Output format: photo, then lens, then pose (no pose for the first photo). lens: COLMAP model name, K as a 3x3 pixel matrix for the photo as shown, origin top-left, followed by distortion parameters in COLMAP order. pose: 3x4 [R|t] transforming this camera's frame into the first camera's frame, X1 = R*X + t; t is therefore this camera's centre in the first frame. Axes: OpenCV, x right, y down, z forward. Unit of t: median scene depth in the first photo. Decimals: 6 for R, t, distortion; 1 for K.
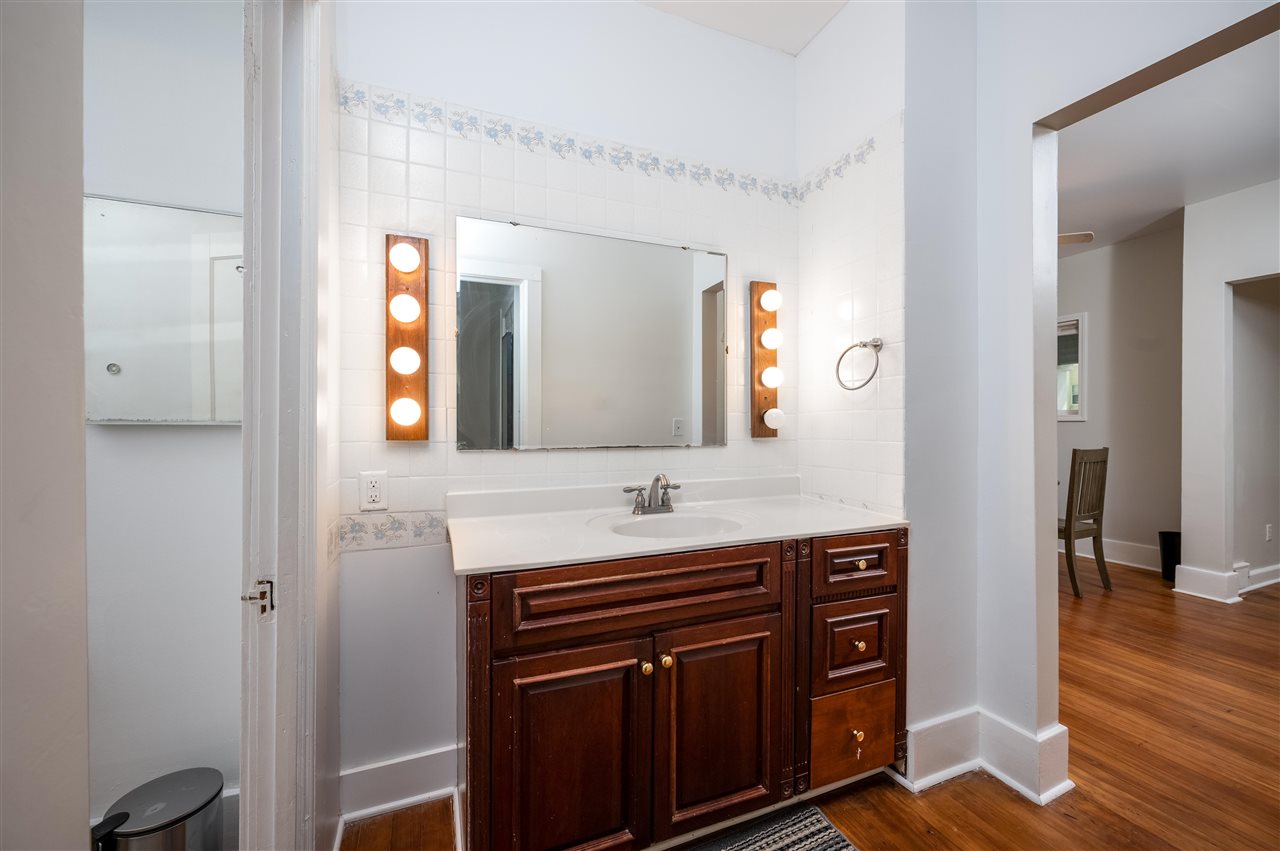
lens RADIAL K [[510.3, 0, 636.7], [0, 510.3, 427.6], [0, 0, 1]] dist [-0.000230, 0.000251]
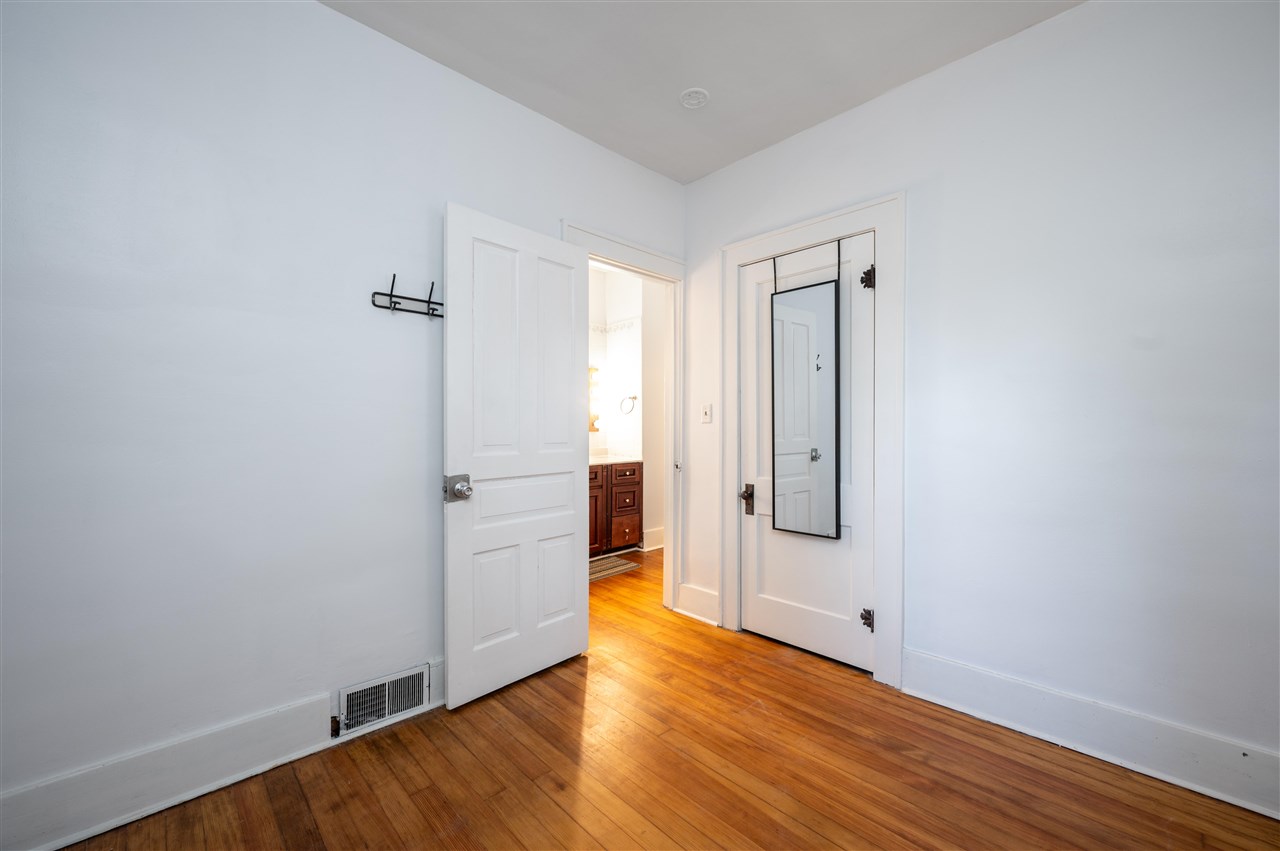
lens RADIAL K [[510.3, 0, 637.7], [0, 510.3, 423.5], [0, 0, 1]] dist [-0.000230, 0.000251]
pose [[0.929137, -0.001701, 0.369732, -0.579614], [0.003776, 0.999981, -0.004890, -0.010049], [-0.369716, 0.005940, 0.929126, -1.712395]]
